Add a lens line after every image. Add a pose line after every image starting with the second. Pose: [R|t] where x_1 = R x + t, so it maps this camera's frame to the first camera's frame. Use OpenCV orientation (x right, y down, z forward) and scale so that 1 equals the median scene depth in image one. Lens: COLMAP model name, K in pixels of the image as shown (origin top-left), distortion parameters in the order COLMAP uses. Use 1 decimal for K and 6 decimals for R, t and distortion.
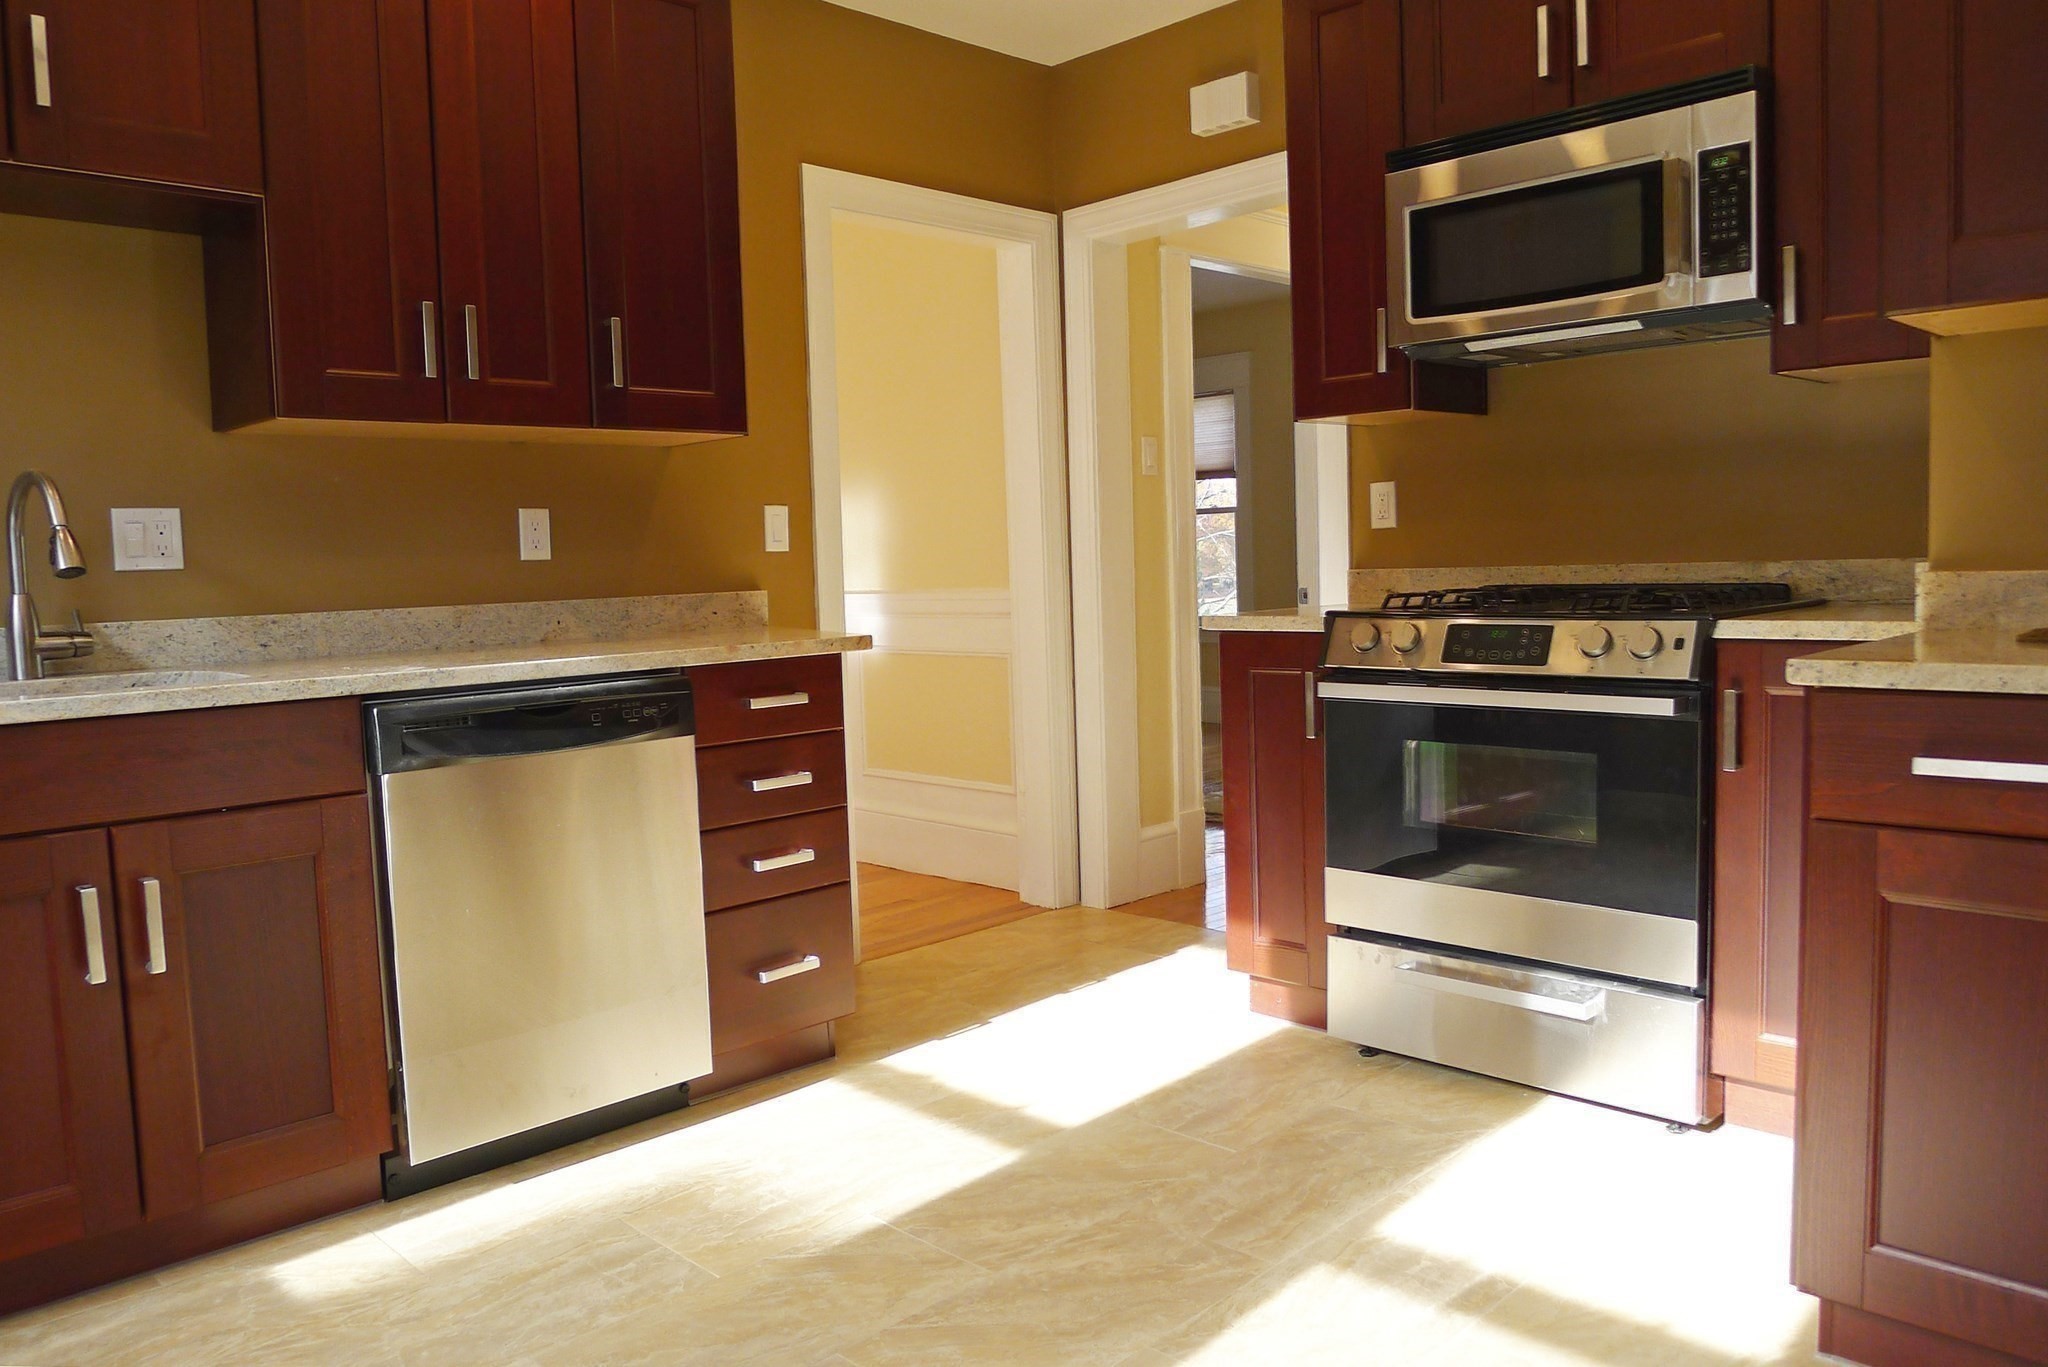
lens RADIAL K [[1498.4, 0, 1060.4], [0, 1498.4, 682.1], [0, 0, 1]] dist [-0.049264, 0.011381]
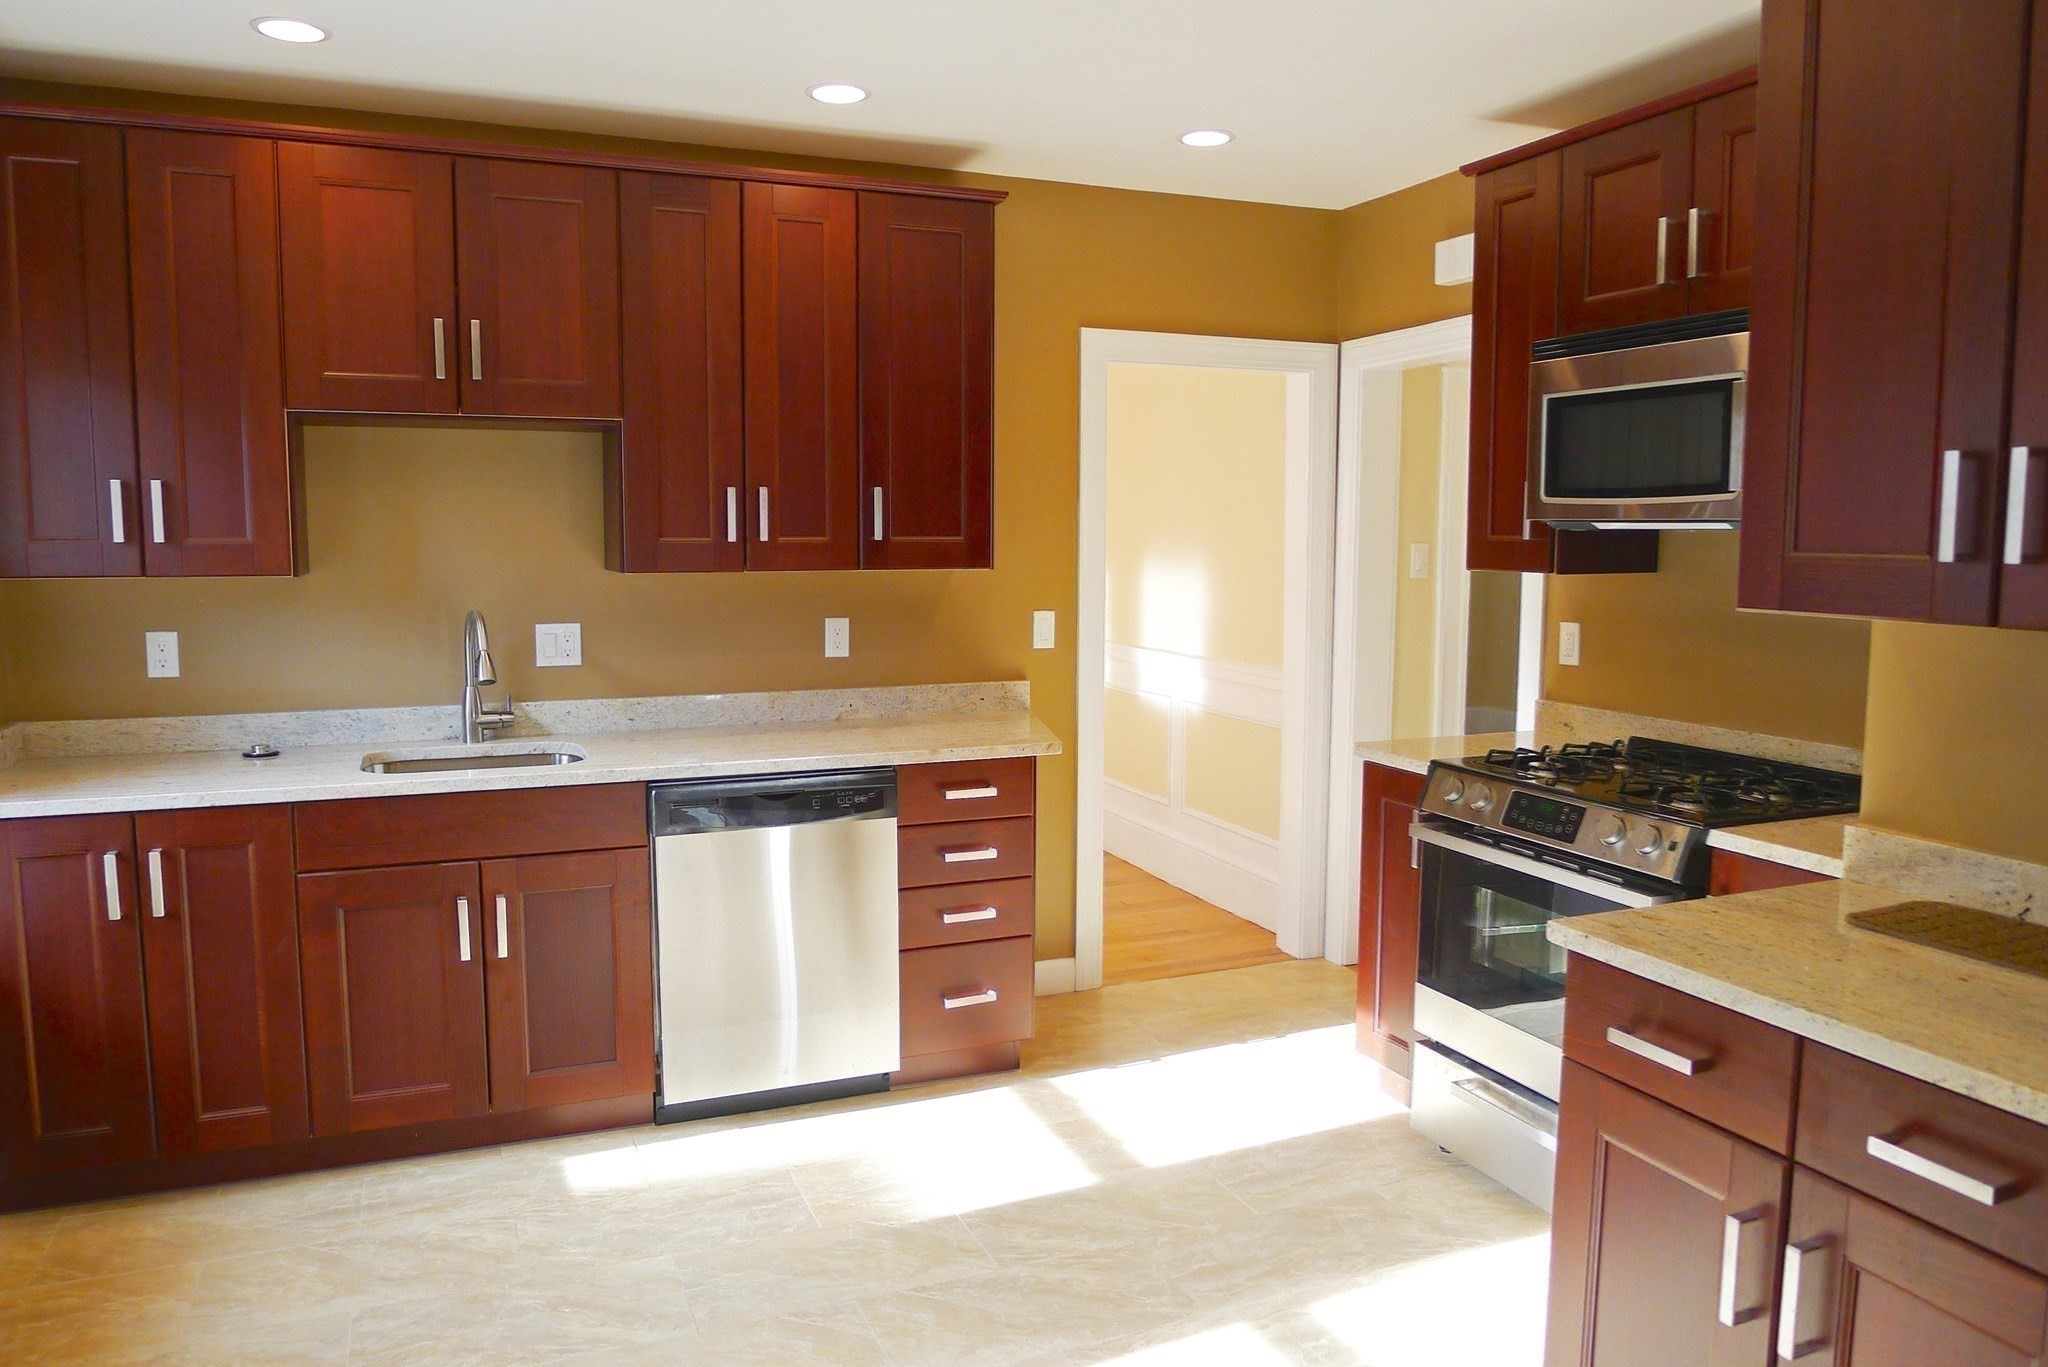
lens RADIAL K [[1498.4, 0, 1080.7], [0, 1498.4, 669.1], [0, 0, 1]] dist [-0.049264, 0.011381]
pose [[0.923733, 0.078632, -0.374878, 0.384571], [-0.067170, 0.996790, 0.043568, -0.161114], [0.377100, -0.015064, 0.926050, -0.157721]]
